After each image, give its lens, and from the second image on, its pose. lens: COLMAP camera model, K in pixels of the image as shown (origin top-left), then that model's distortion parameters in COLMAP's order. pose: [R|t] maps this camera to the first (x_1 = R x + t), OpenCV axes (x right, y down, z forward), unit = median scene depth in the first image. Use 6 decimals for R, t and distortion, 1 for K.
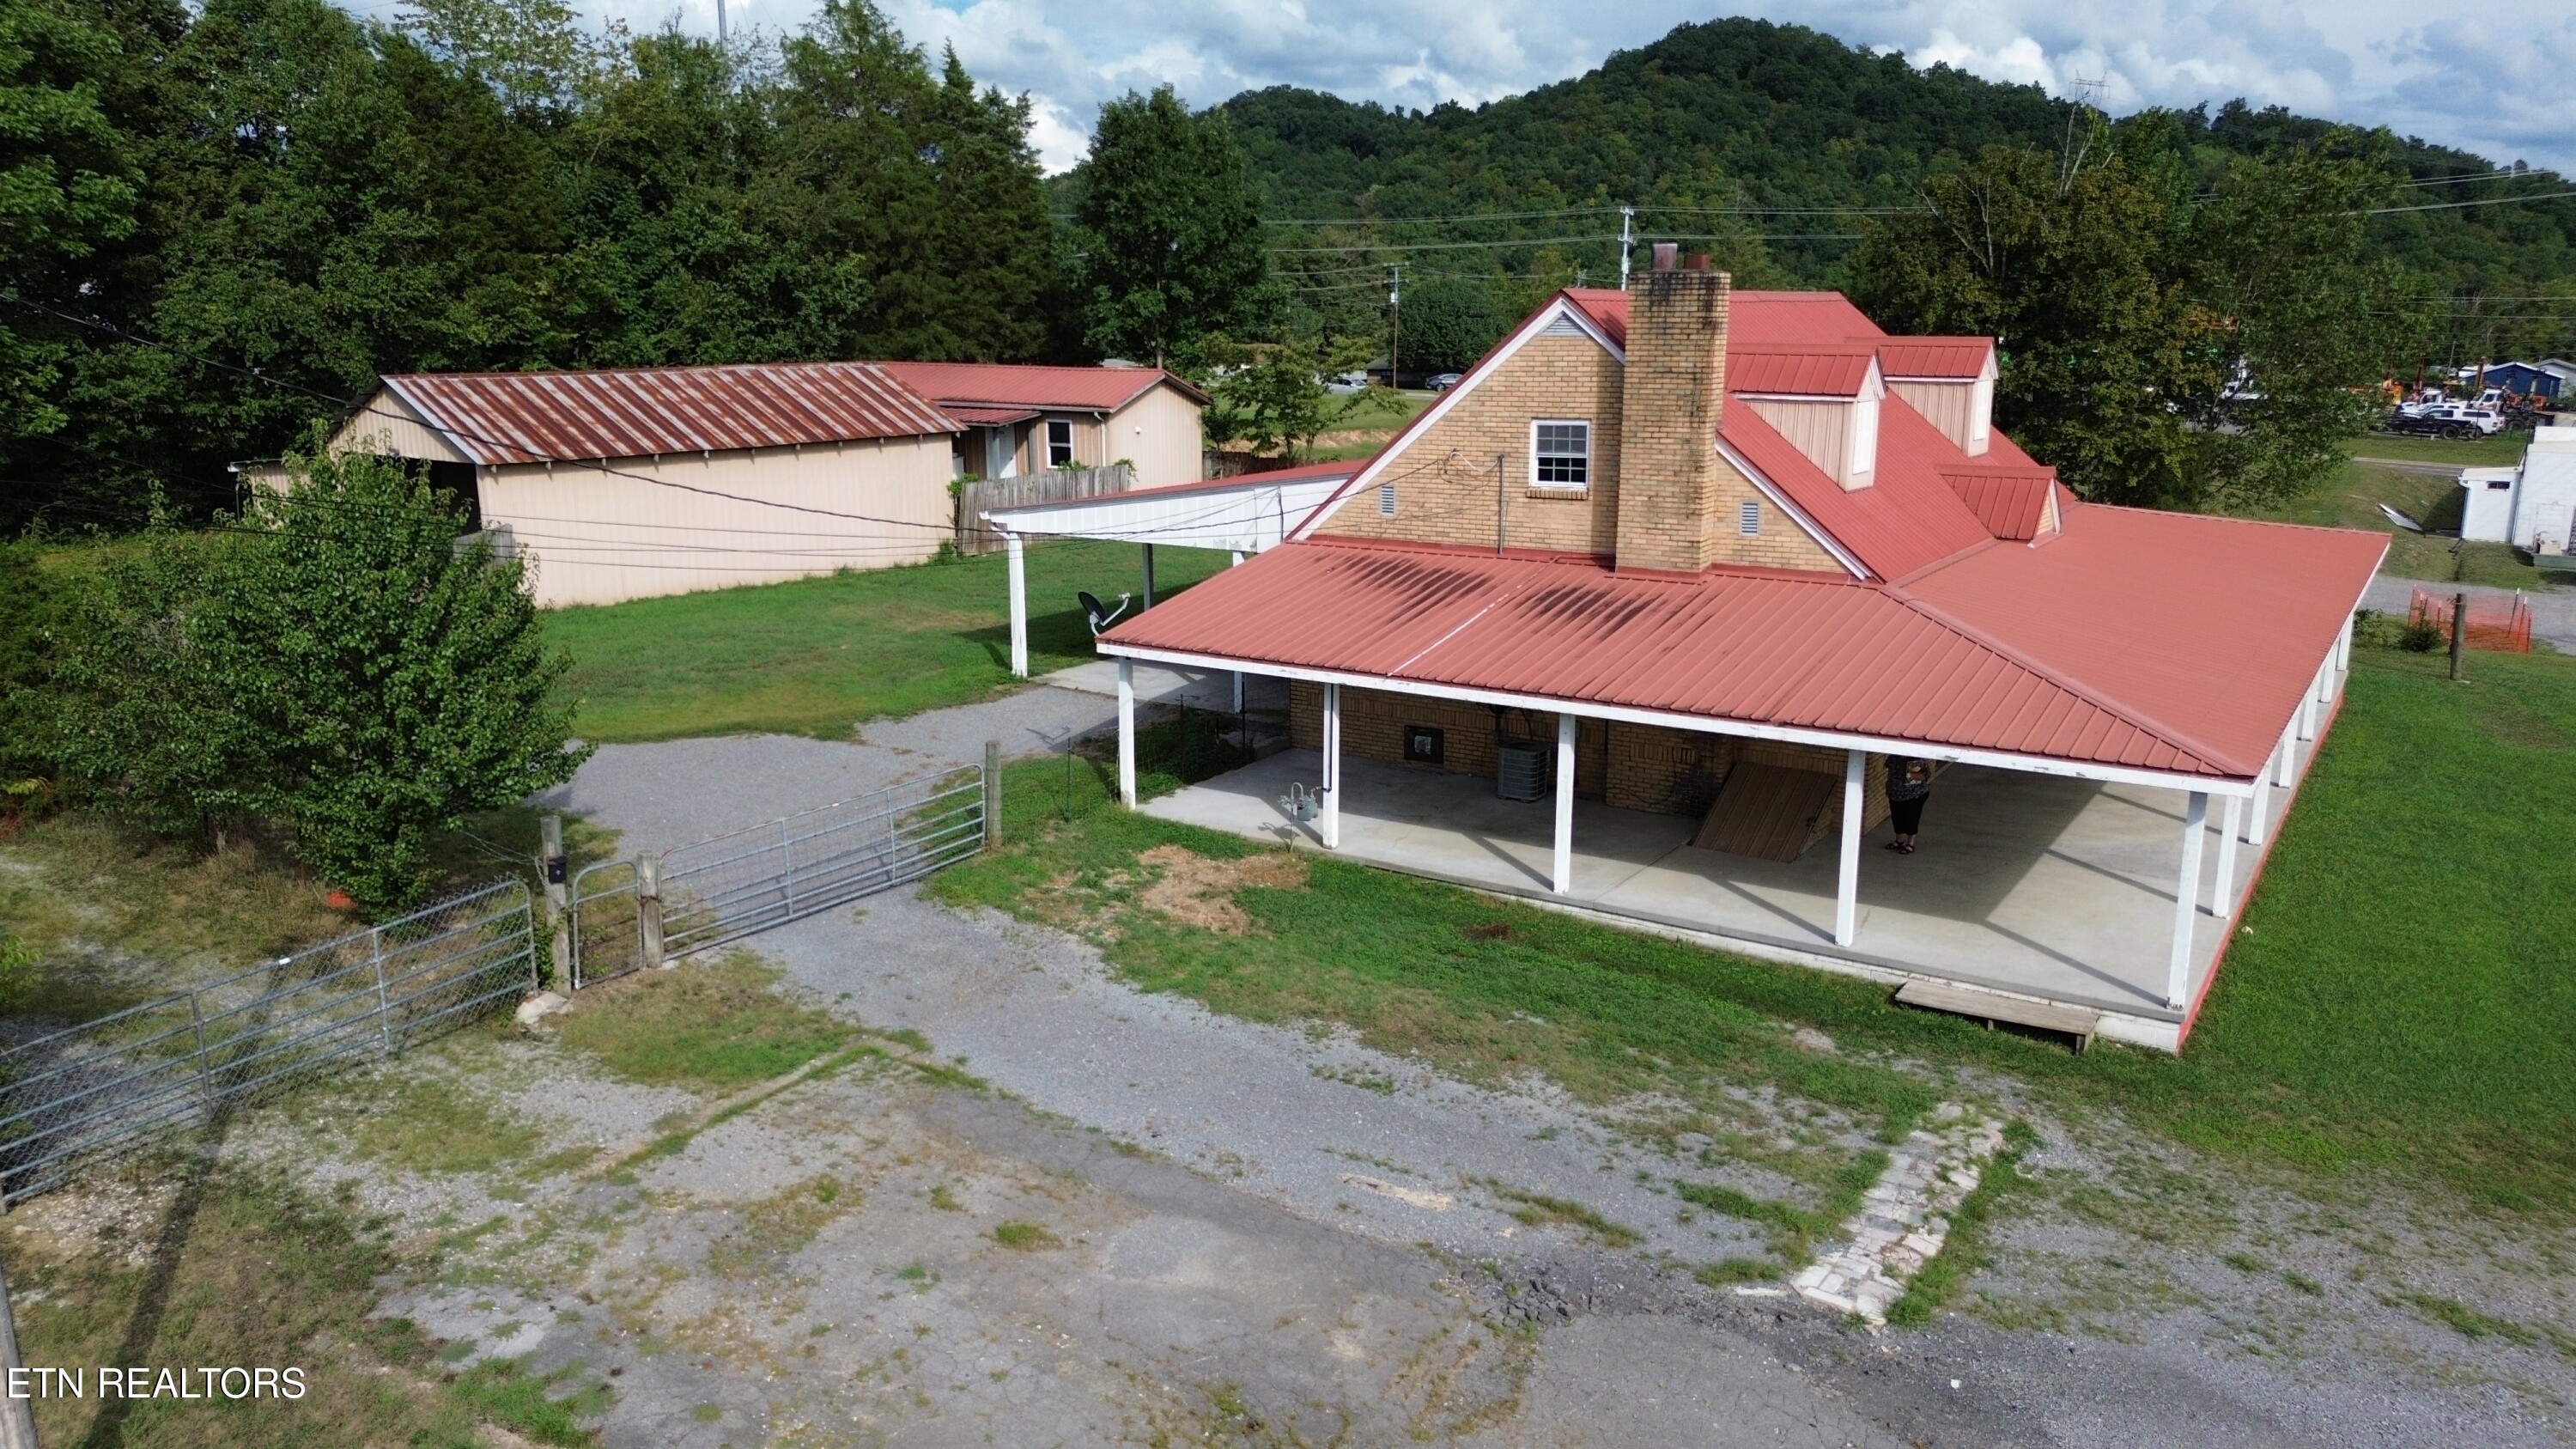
lens RADIAL K [[1795.5, 0, 1288.0], [0, 1795.5, 724.5], [0, 0, 1]] dist [0.058282, -0.050747]
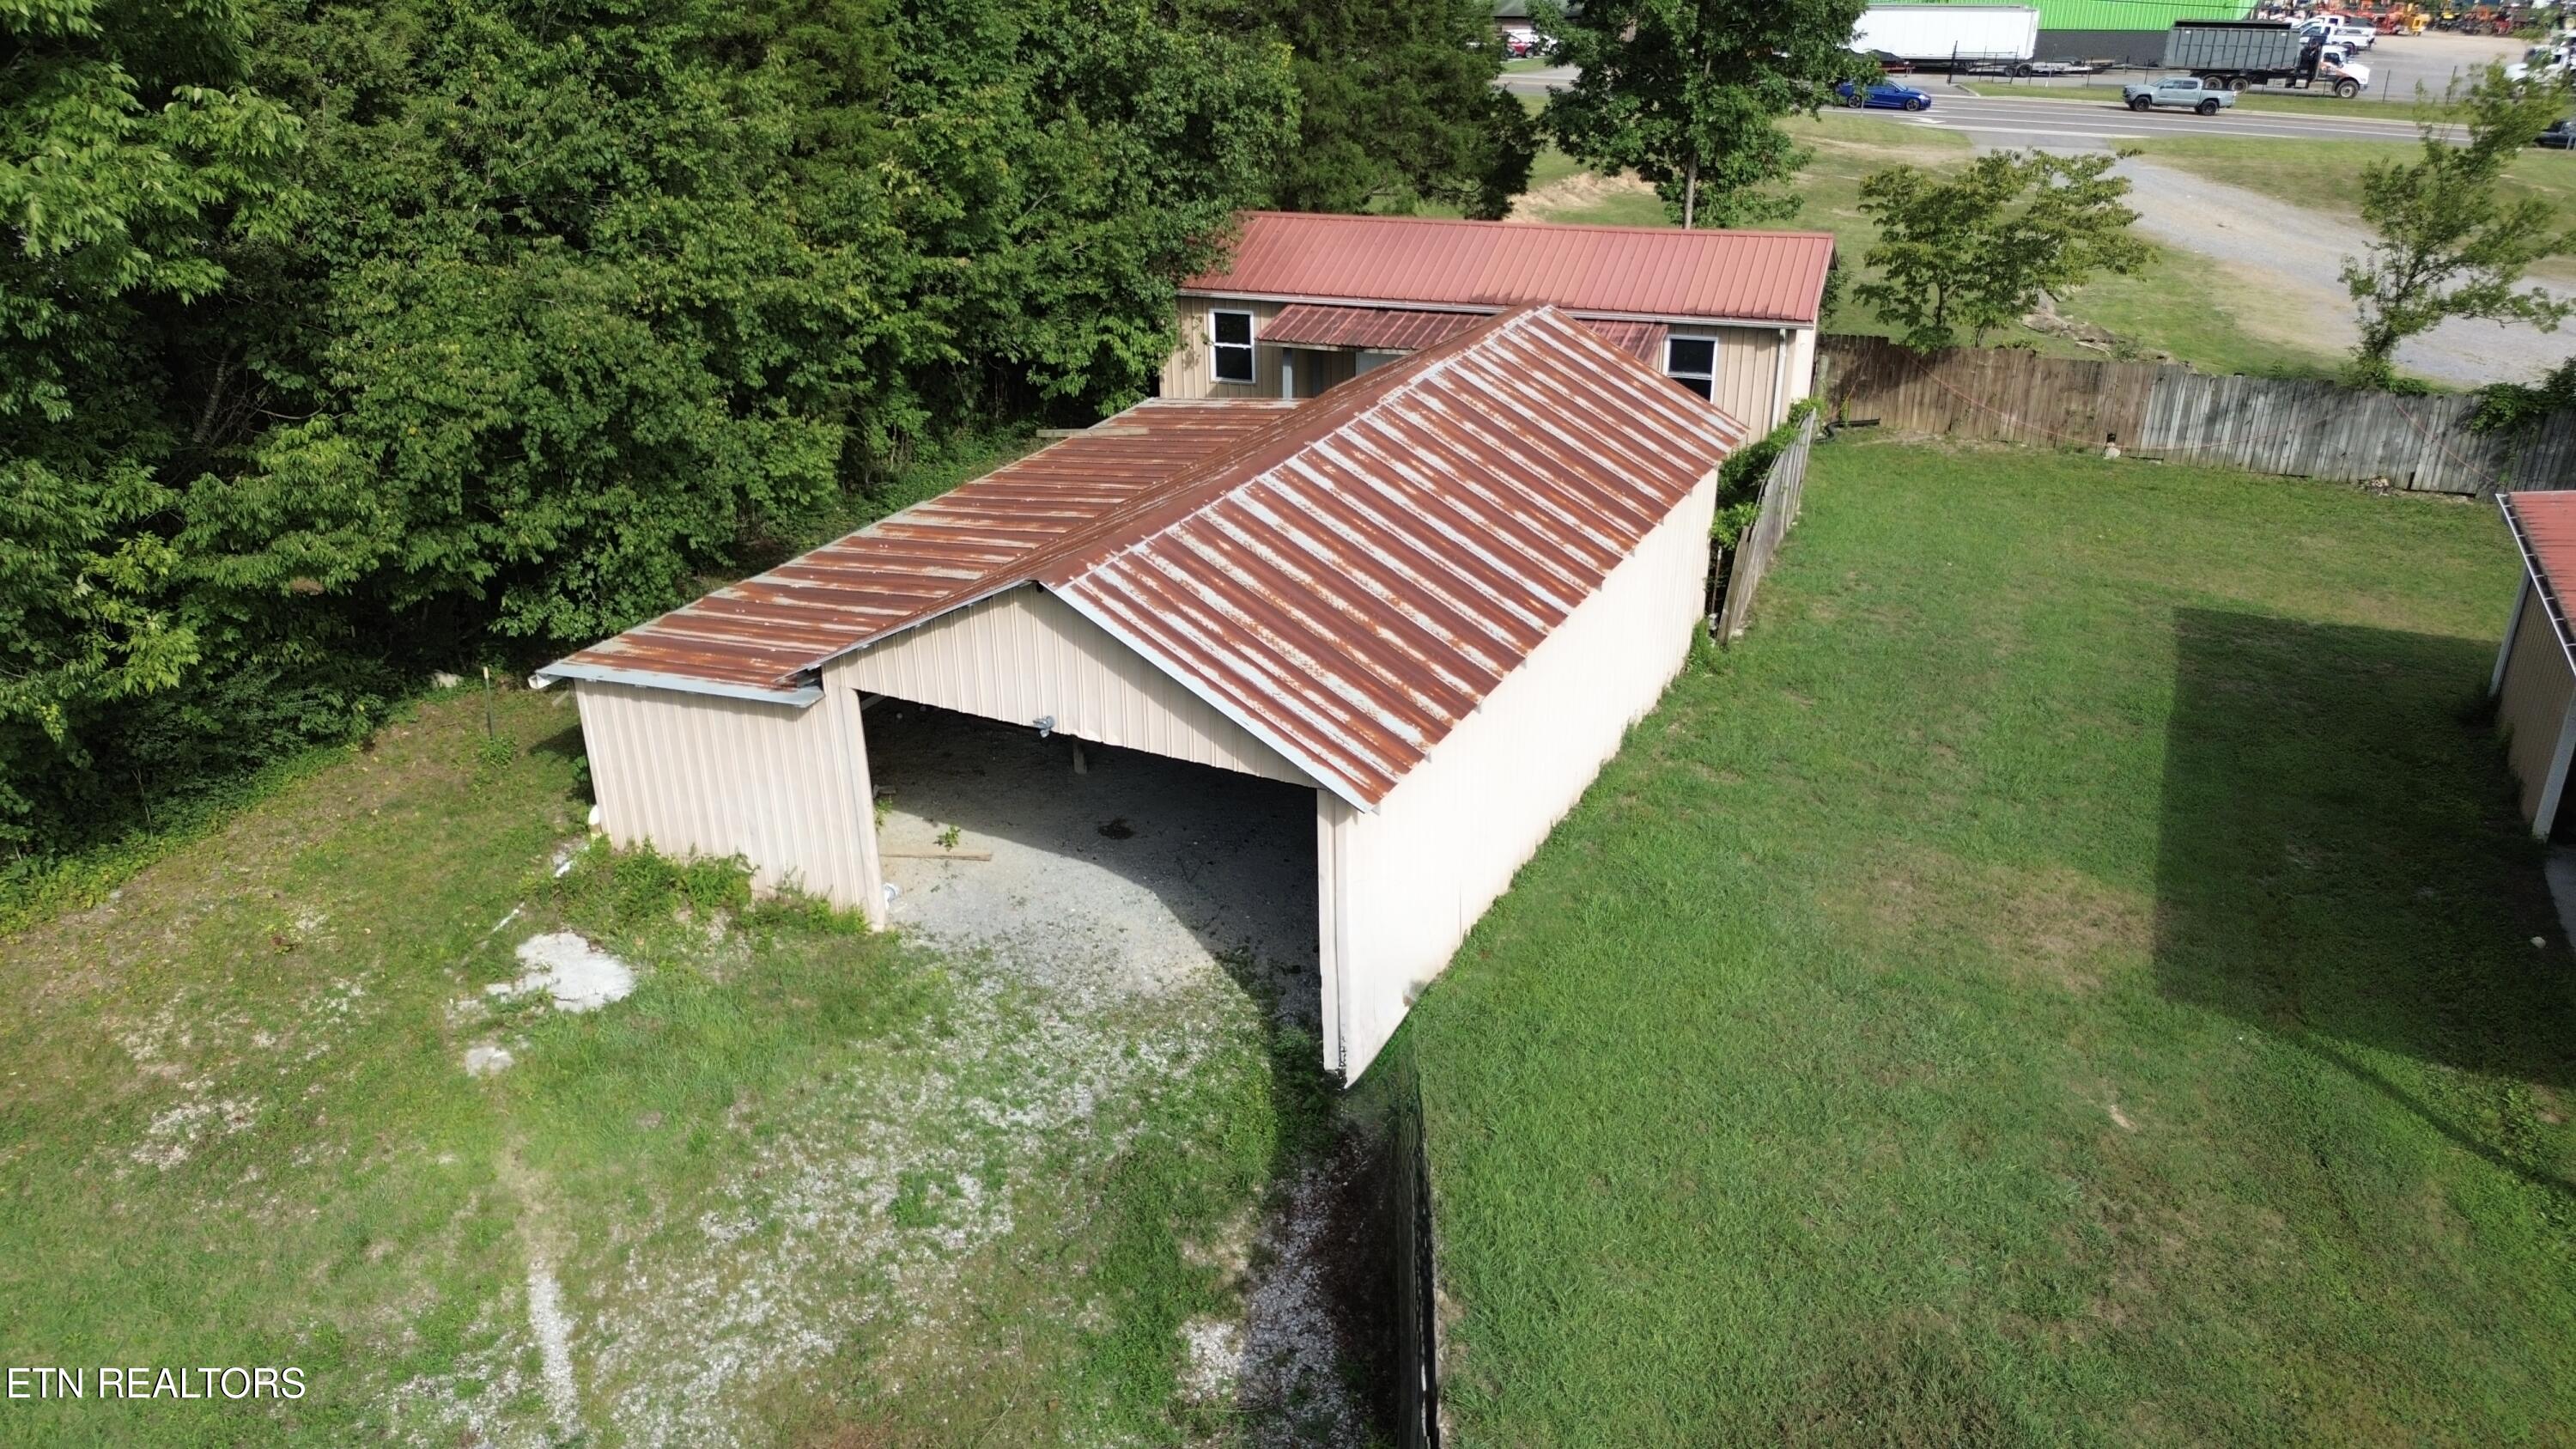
lens RADIAL K [[1795.5, 0, 1288.0], [0, 1795.5, 724.5], [0, 0, 1]] dist [0.058282, -0.050747]
pose [[0.989593, -0.077452, 0.121273, -1.003576], [0.051706, 0.977892, 0.202619, -0.493103], [-0.134285, -0.194239, 0.971719, 1.139501]]
